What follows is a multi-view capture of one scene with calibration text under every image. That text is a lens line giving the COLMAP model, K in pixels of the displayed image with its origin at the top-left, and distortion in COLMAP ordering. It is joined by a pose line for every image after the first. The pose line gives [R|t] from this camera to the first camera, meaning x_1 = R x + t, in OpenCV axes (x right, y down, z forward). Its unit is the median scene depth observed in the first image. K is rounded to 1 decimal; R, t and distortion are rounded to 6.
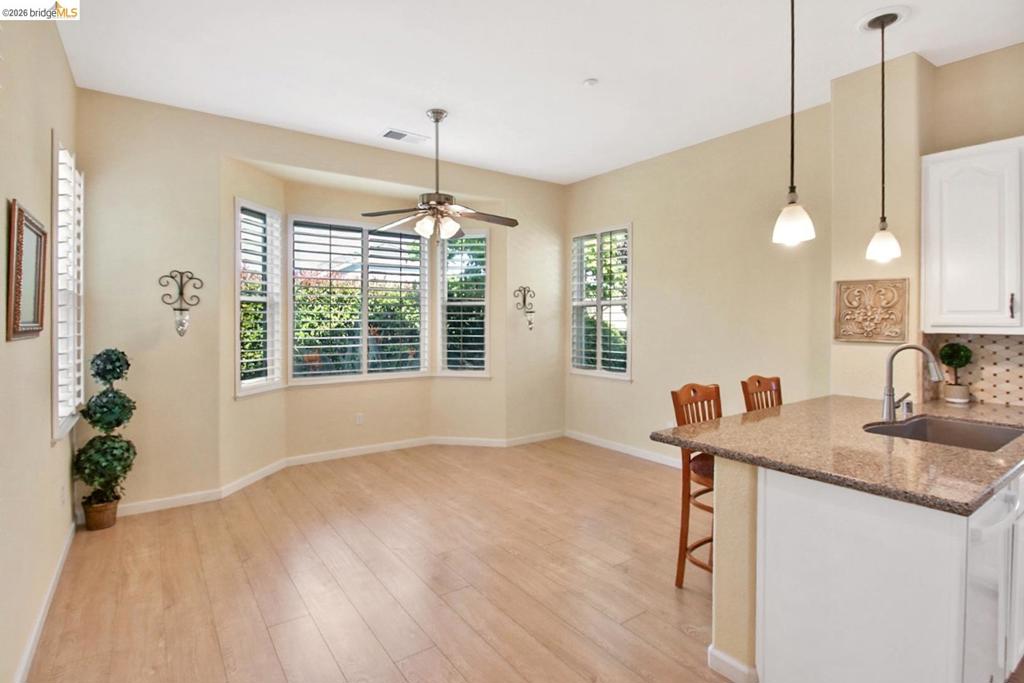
lens RADIAL K [[499.3, 0, 513.8], [0, 499.3, 324.3], [0, 0, 1]] dist [0.002380, -0.009629]
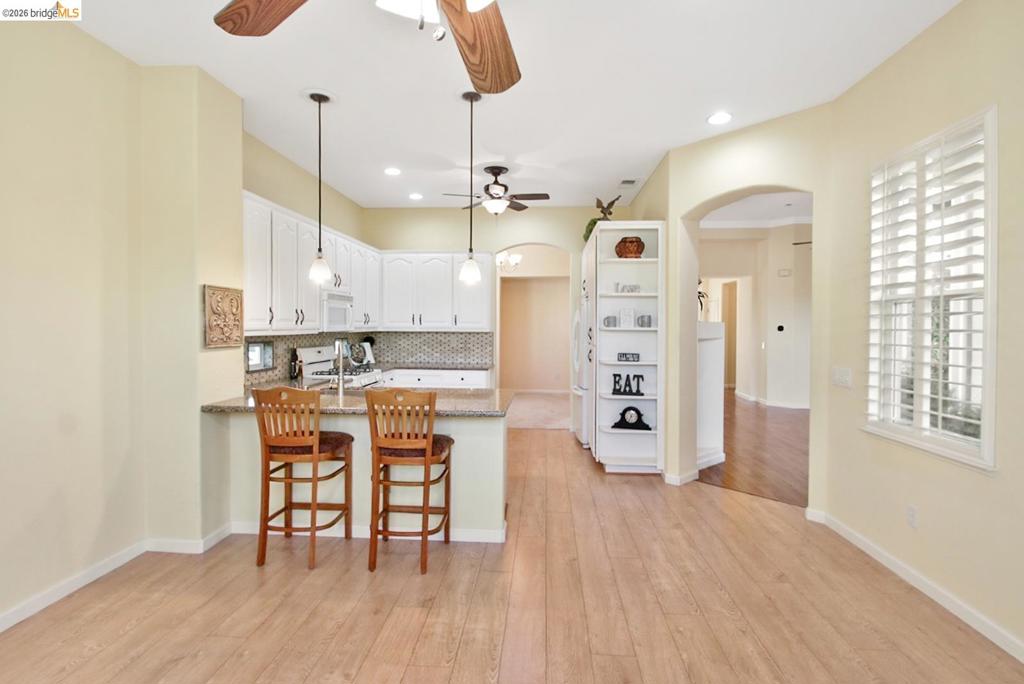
lens RADIAL K [[499.3, 0, 508.1], [0, 499.3, 337.8], [0, 0, 1]] dist [0.002380, -0.009629]
pose [[-0.760657, -0.020163, 0.648840, -0.416644], [0.002031, 0.999439, 0.033439, -0.017340], [-0.649150, 0.026753, -0.760189, 1.407541]]
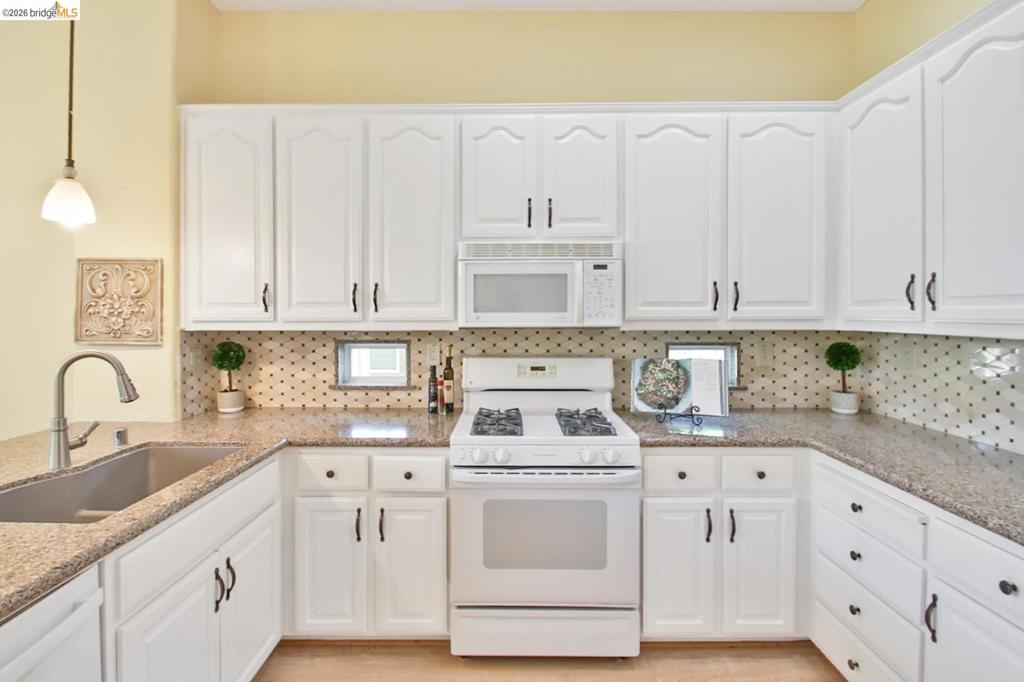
lens RADIAL K [[499.3, 0, 505.3], [0, 499.3, 318.1], [0, 0, 1]] dist [0.002380, -0.009629]
pose [[0.591227, -0.007893, 0.806467, 0.461021], [0.008320, 0.999959, 0.003688, -0.001043], [-0.806462, 0.004530, 0.591268, 0.117581]]
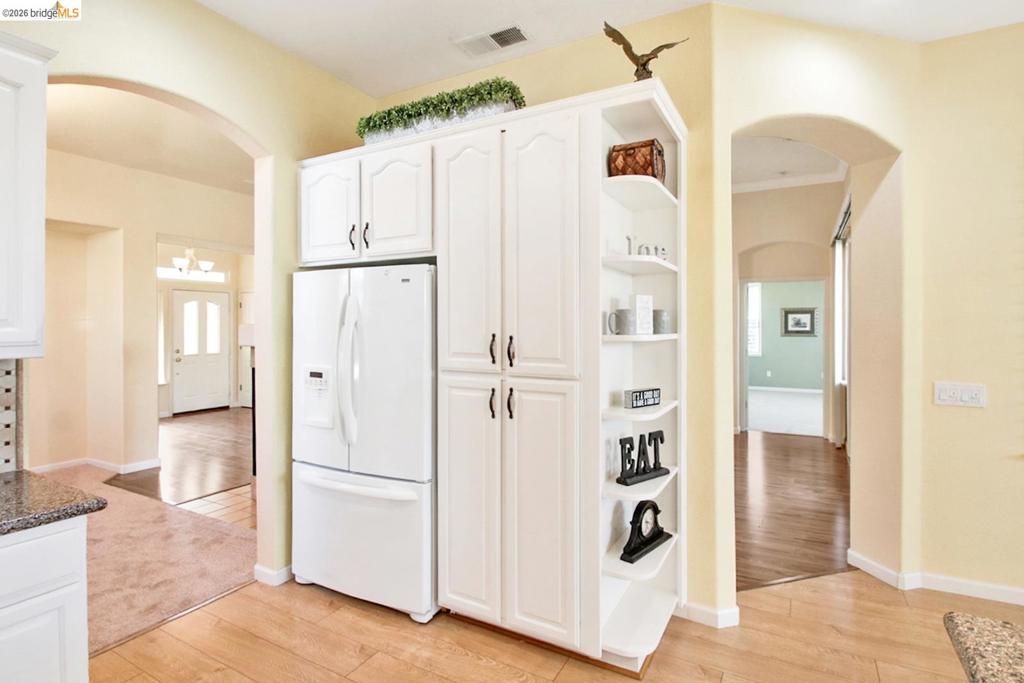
lens RADIAL K [[499.3, 0, 520.7], [0, 499.3, 331.6], [0, 0, 1]] dist [0.002380, -0.009629]
pose [[-0.910920, -0.002374, -0.412576, 0.743505], [-0.008289, 0.999887, 0.012545, -0.008663], [0.412499, 0.014848, -0.910837, 0.592756]]
